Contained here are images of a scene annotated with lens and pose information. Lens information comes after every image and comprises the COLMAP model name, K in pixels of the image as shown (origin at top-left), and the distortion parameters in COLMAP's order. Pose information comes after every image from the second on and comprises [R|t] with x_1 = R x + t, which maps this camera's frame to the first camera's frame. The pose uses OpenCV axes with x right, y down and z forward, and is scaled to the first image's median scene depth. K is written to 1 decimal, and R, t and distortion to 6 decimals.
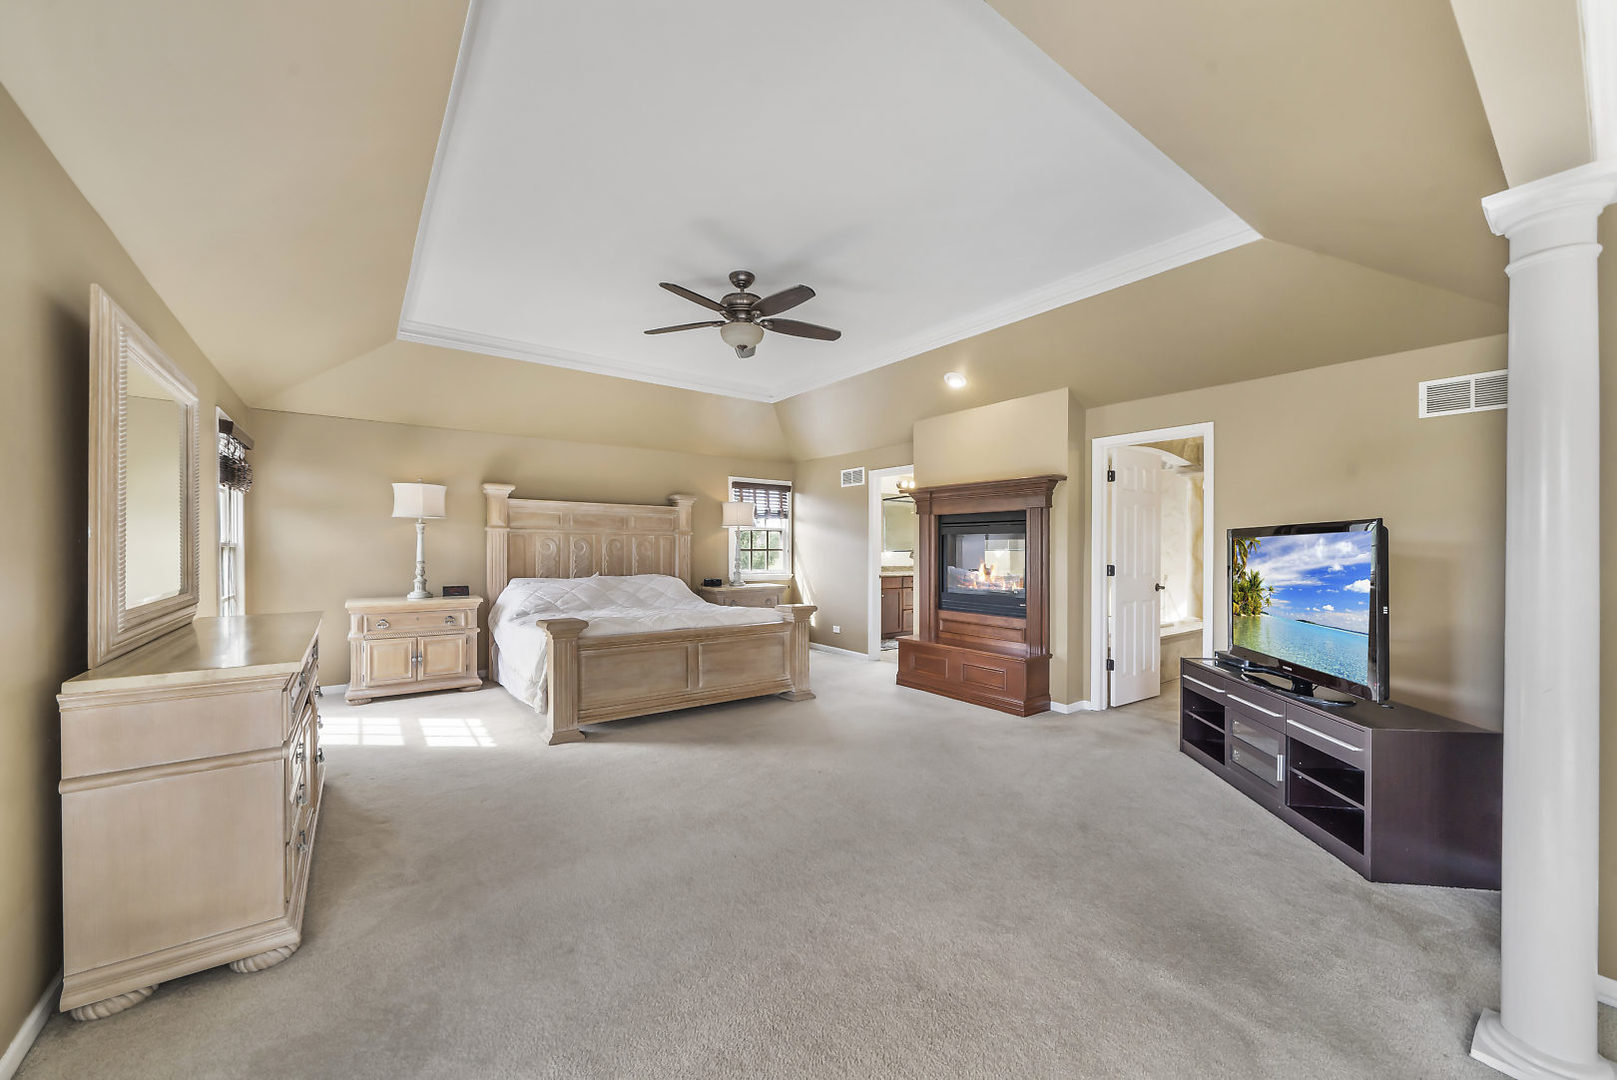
lens RADIAL K [[617.6, 0, 802.6], [0, 617.6, 544.5], [0, 0, 1]] dist [-0.000751, 0.000224]
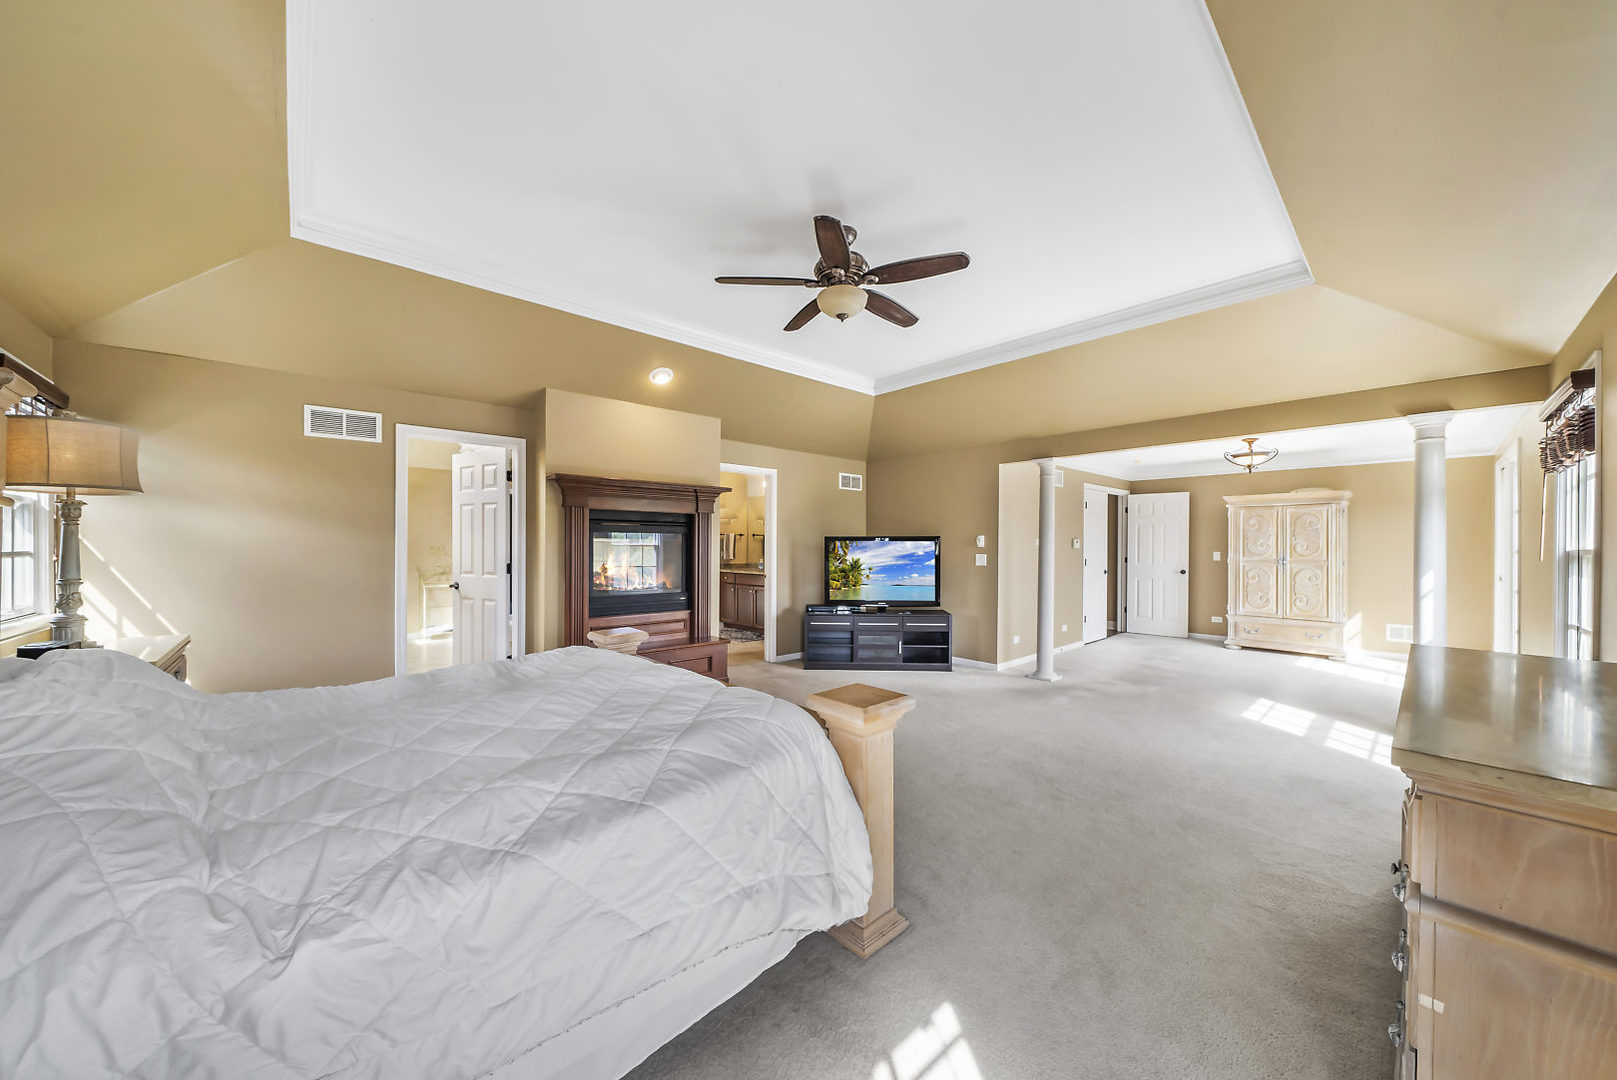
lens RADIAL K [[555.7, 0, 808.5], [0, 555.7, 540.0], [0, 0, 1]] dist [-0.010986, -0.000002]
pose [[-0.102061, 0.011529, 0.994711, -0.684825], [-0.005027, 0.999914, -0.012105, 0.003538], [-0.994765, -0.006236, -0.101995, 0.913911]]
